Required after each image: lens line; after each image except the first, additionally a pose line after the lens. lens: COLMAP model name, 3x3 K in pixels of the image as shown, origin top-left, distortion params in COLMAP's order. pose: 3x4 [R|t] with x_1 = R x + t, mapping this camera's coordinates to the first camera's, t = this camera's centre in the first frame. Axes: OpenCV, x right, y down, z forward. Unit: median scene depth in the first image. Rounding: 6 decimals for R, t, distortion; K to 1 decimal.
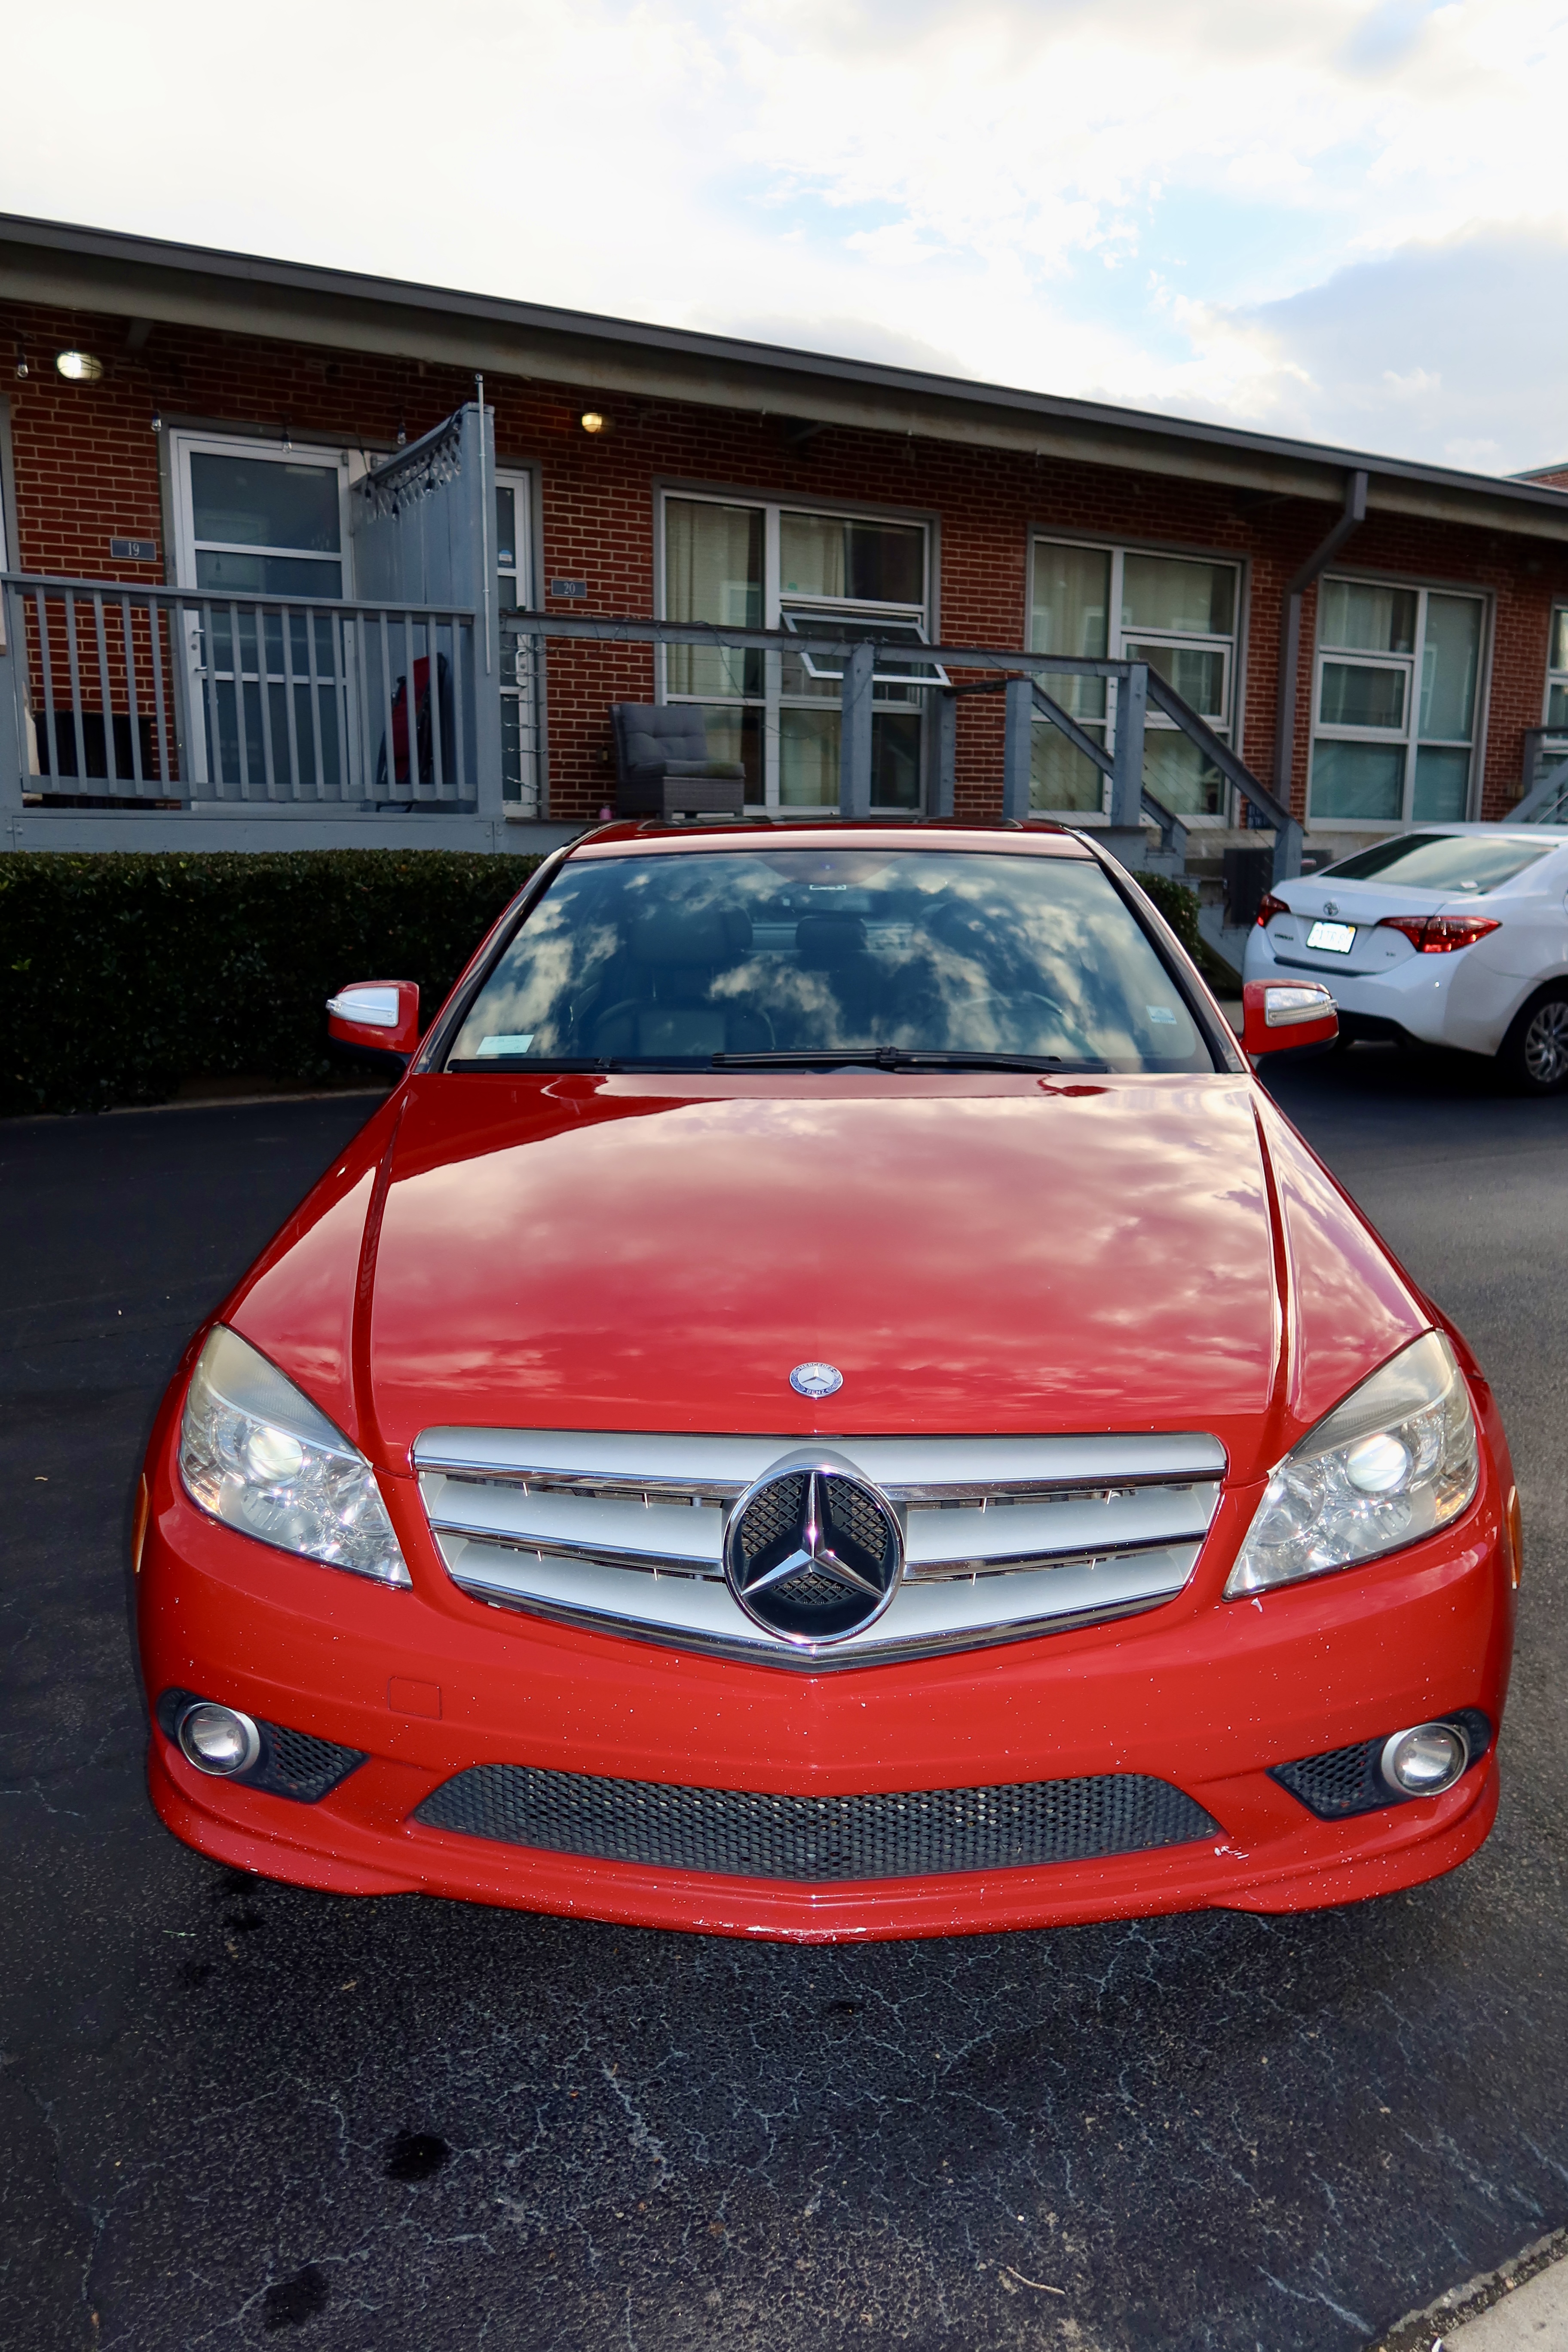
lens RADIAL K [[1633.5, 0, 789.2], [0, 1633.5, 1151.7], [0, 0, 1]] dist [-0.022104, 0.005961]
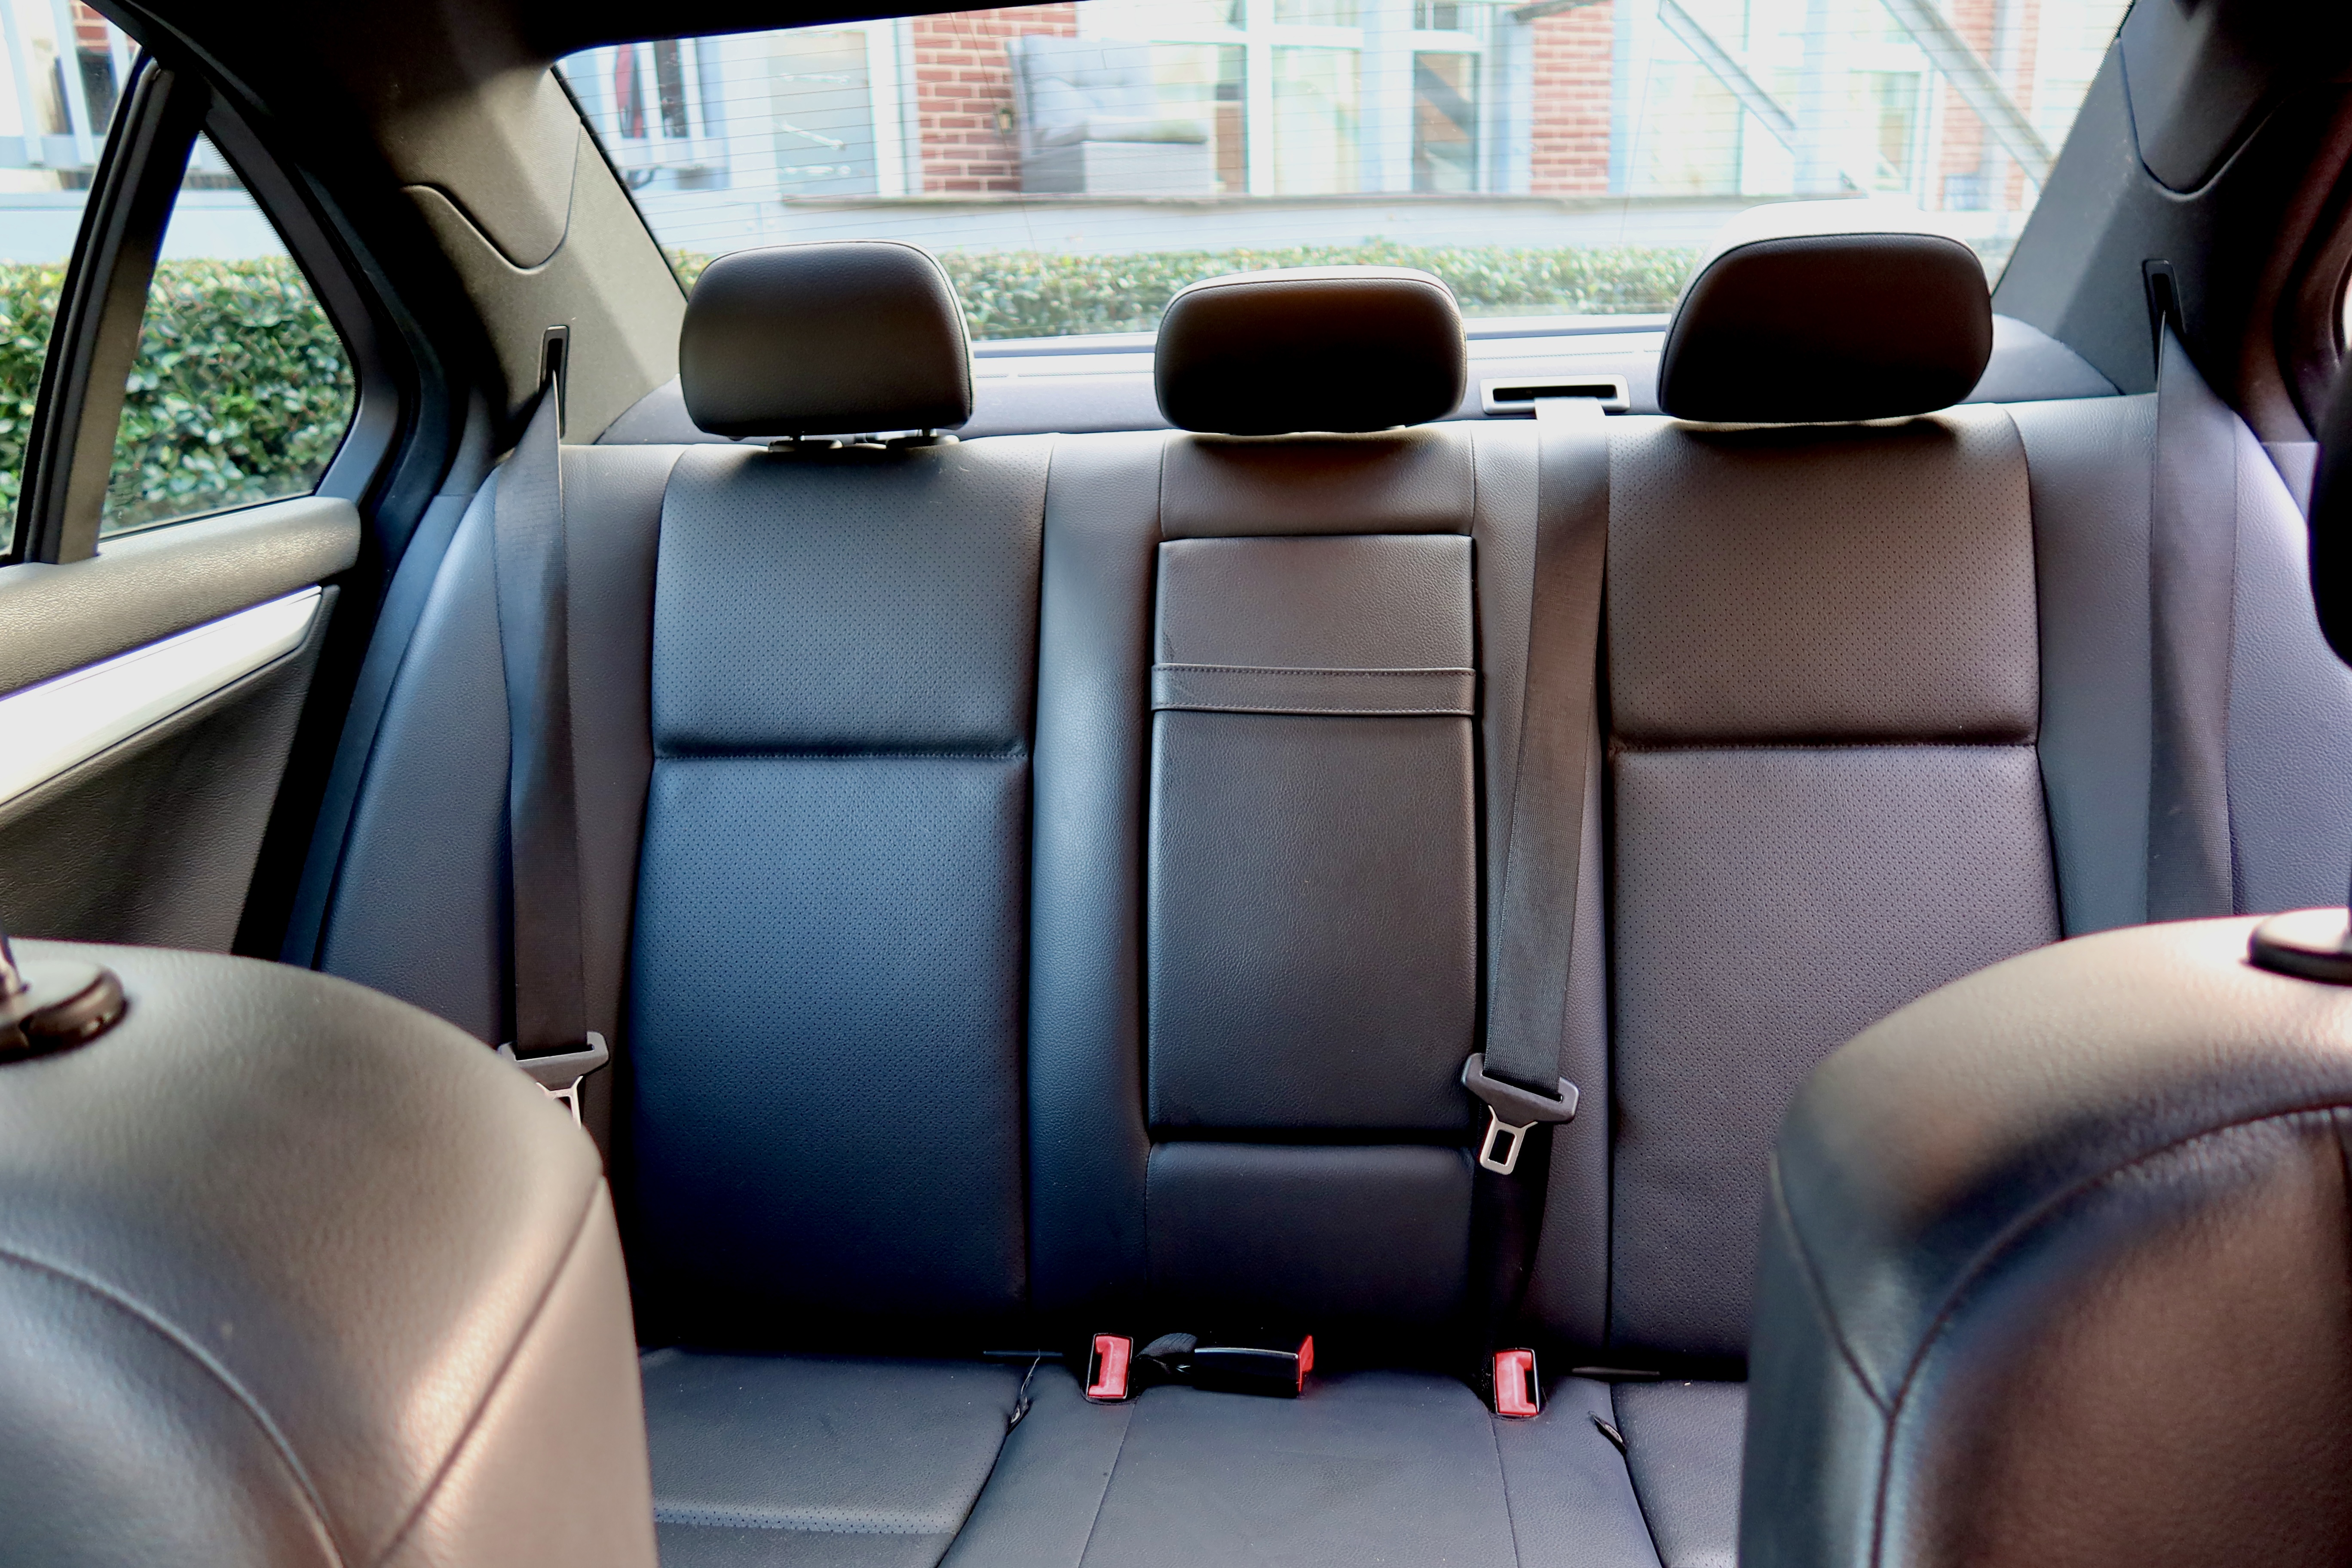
lens RADIAL K [[1633.5, 0, 1176.0], [0, 1633.5, 784.0], [0, 0, 1]] dist [-0.022104, 0.005961]
pose [[0.994825, -0.013078, -0.100758, 0.021470], [0.023385, 0.994530, 0.101804, -0.040912], [0.098876, -0.103633, 0.989689, 0.331571]]
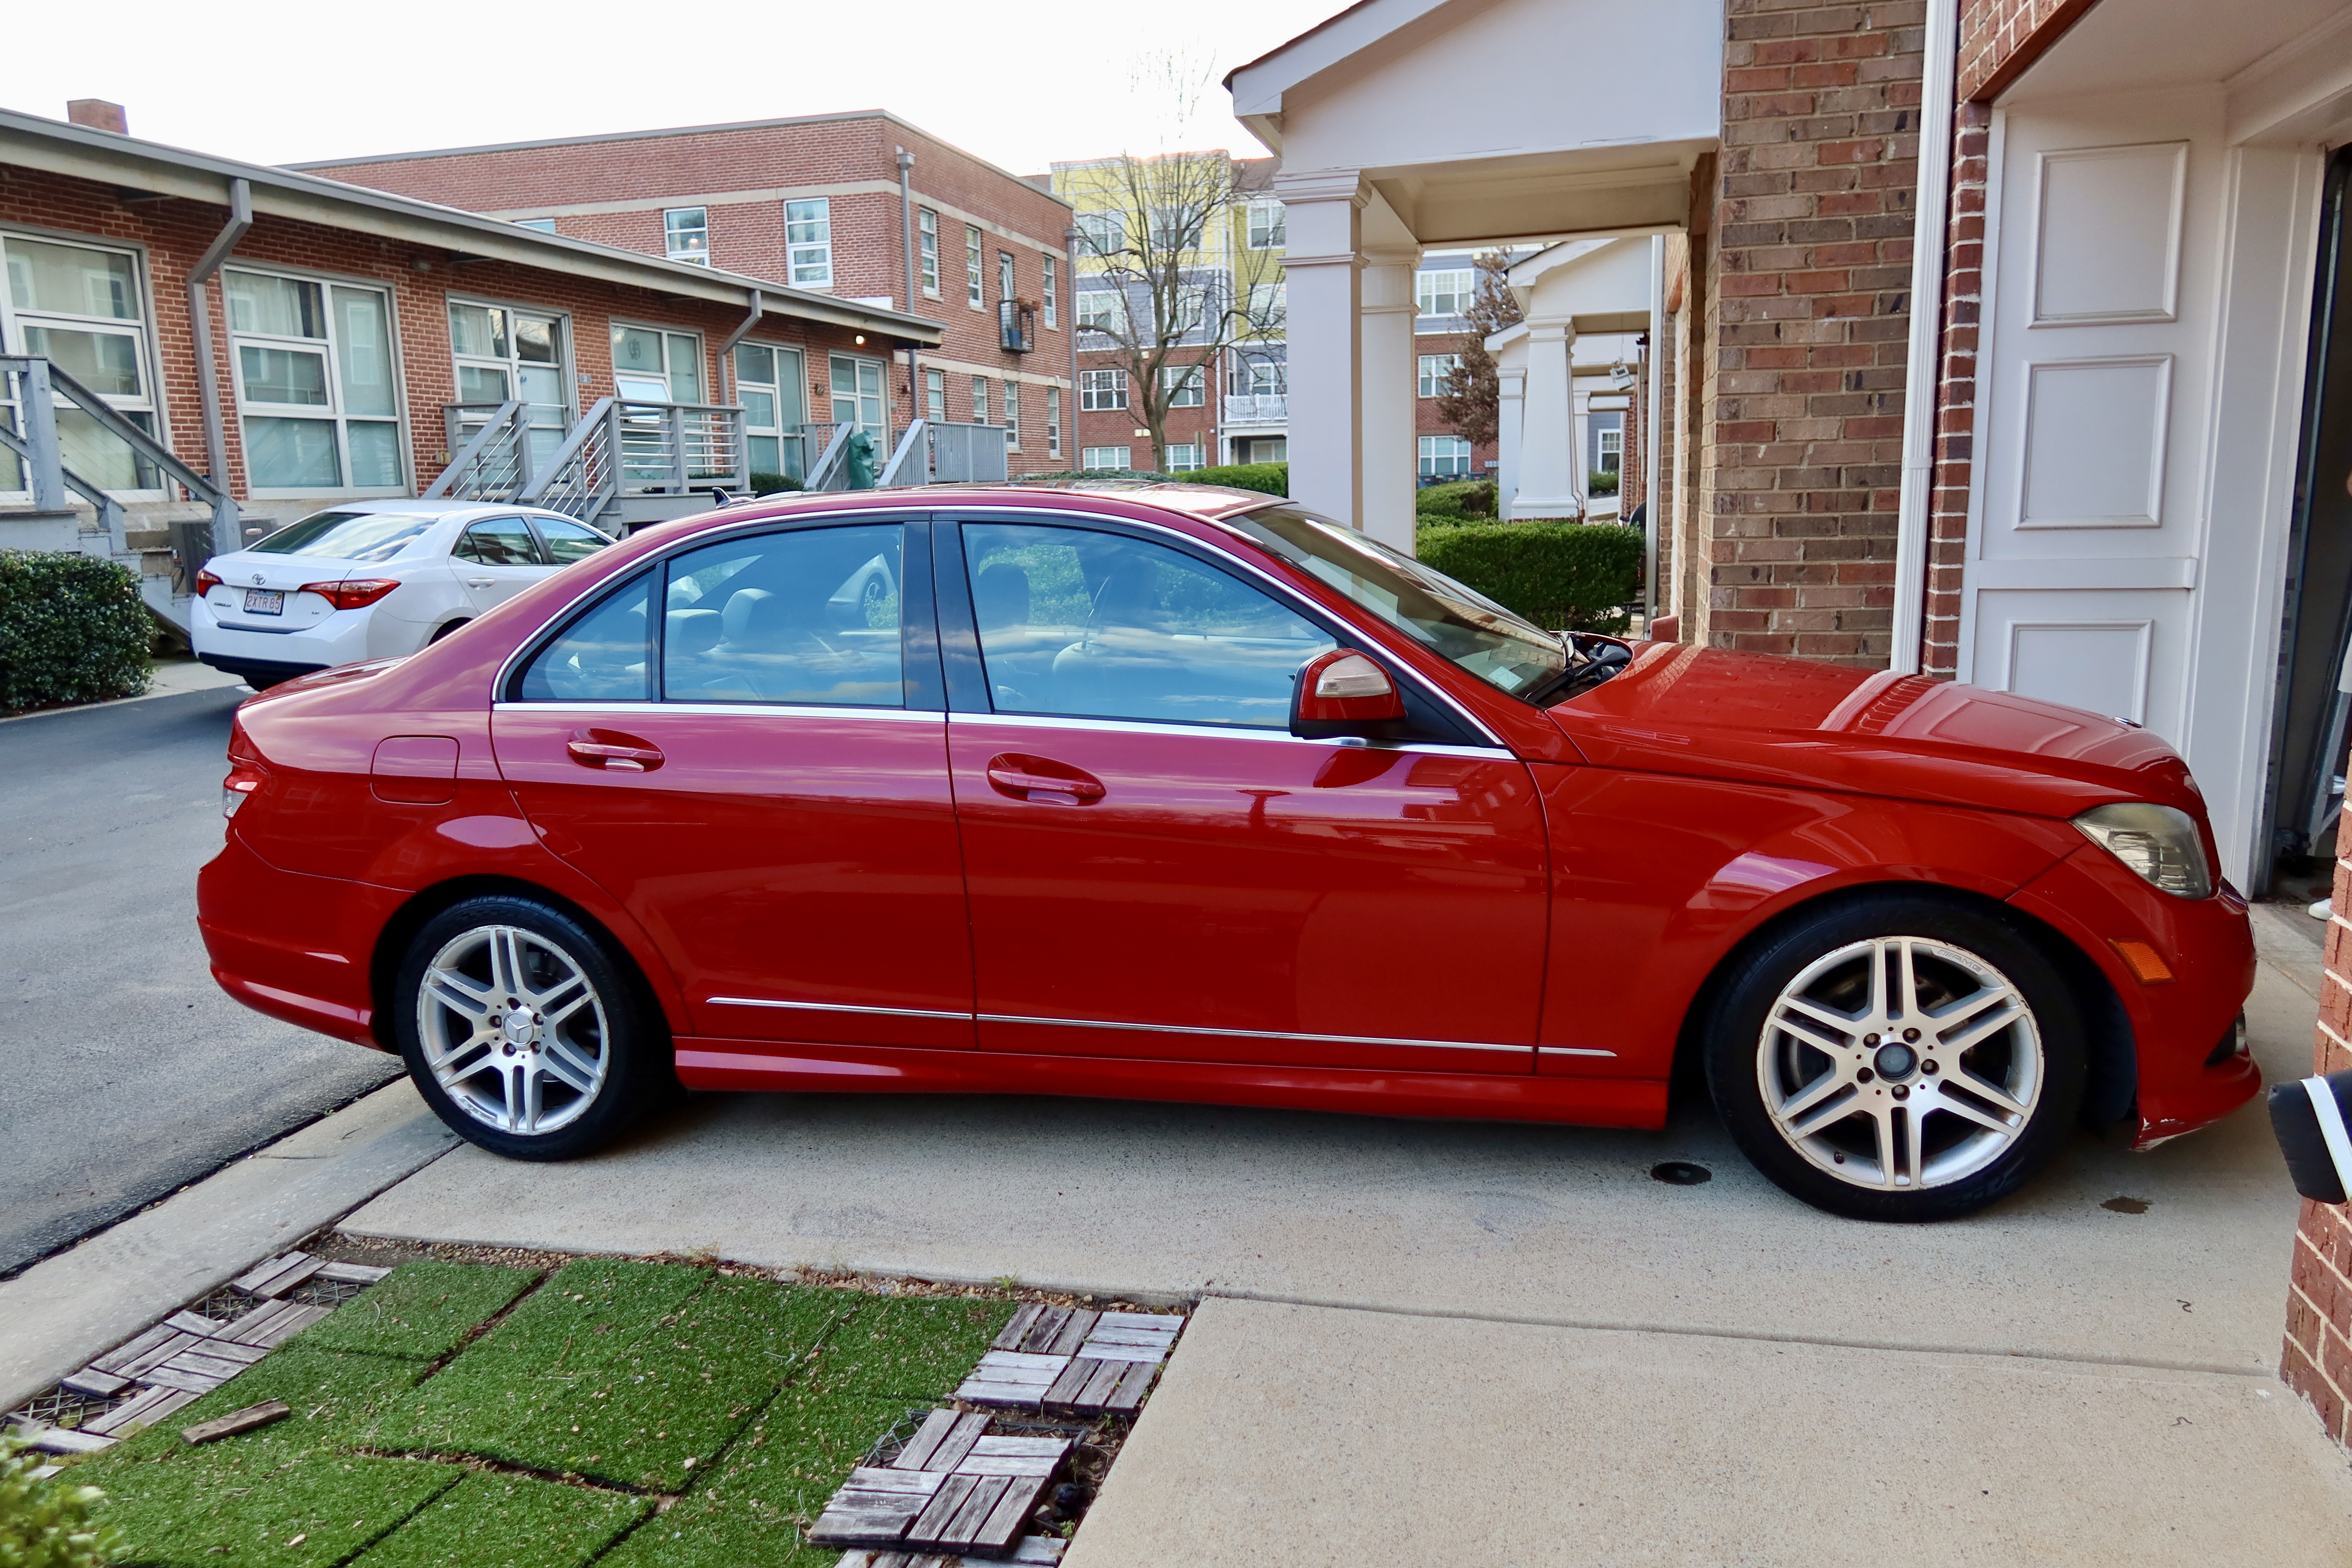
lens RADIAL K [[1639.8, 0, 1176.0], [0, 1639.8, 784.0], [0, 0, 1]] dist [-0.008230, -0.001531]
pose [[0.705990, -0.151752, 0.691773, -0.041894], [0.153030, 0.986386, 0.060206, 0.026282], [-0.691491, 0.063357, 0.719601, -0.275562]]
